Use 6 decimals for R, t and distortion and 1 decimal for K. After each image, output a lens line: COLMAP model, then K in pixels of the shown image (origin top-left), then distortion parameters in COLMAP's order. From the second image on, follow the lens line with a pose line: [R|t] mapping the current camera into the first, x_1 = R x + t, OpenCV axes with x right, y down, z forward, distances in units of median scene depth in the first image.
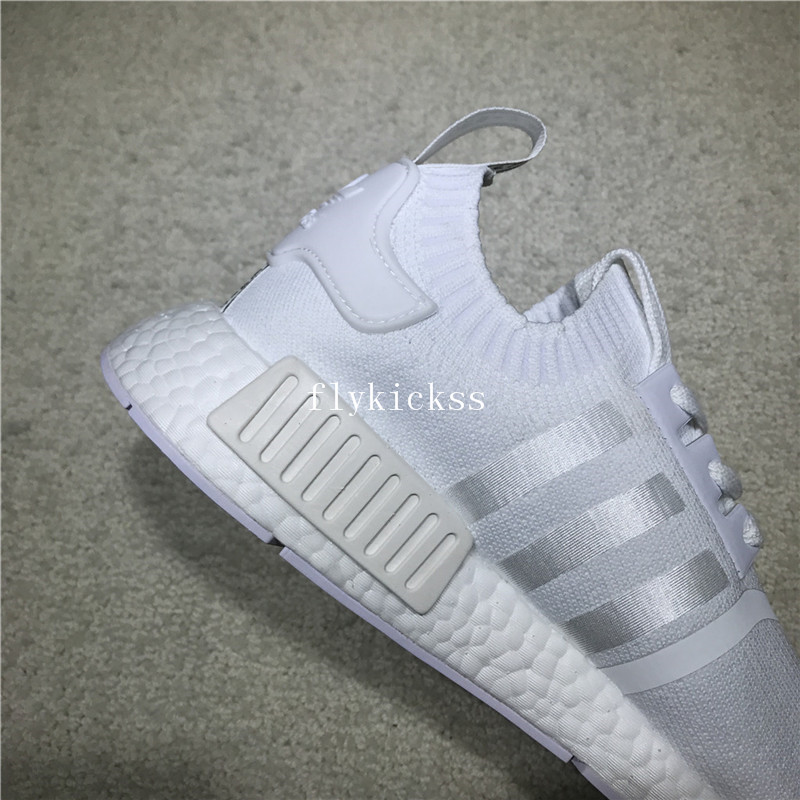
lens RADIAL K [[855.6, 0, 395.8], [0, 855.6, 403.4], [0, 0, 1]] dist [-0.021088, 0.000000]
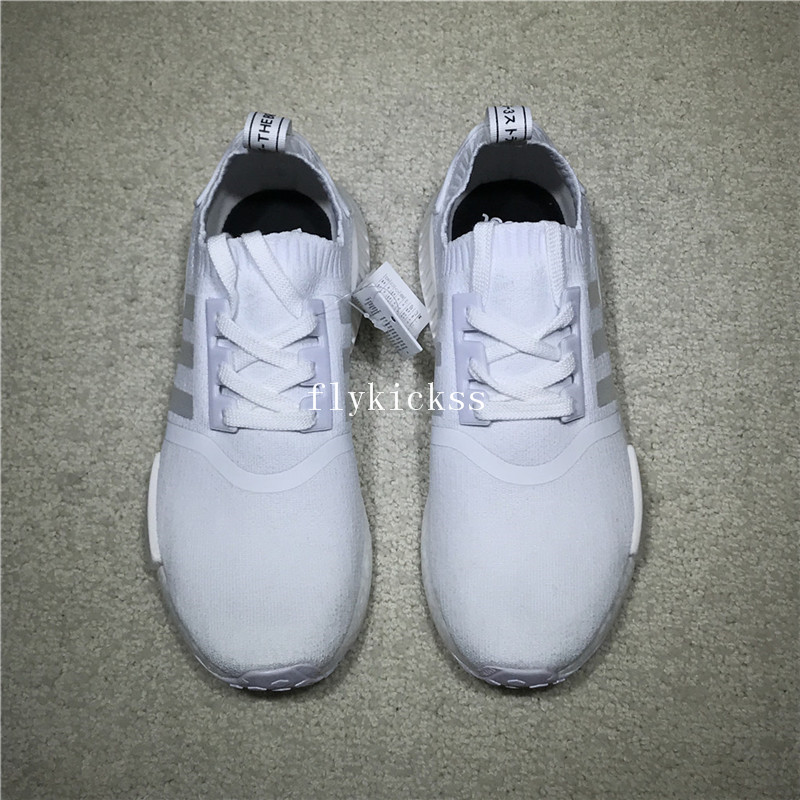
lens RADIAL K [[1330.0, 0, 407.7], [0, 1330.0, 398.9], [0, 0, 1]] dist [0.044218, 0.000000]
pose [[0.999400, -0.031119, 0.015224, -0.004406], [0.030109, 0.997585, 0.062584, -0.160348], [-0.017135, -0.062088, 0.997924, -0.734851]]
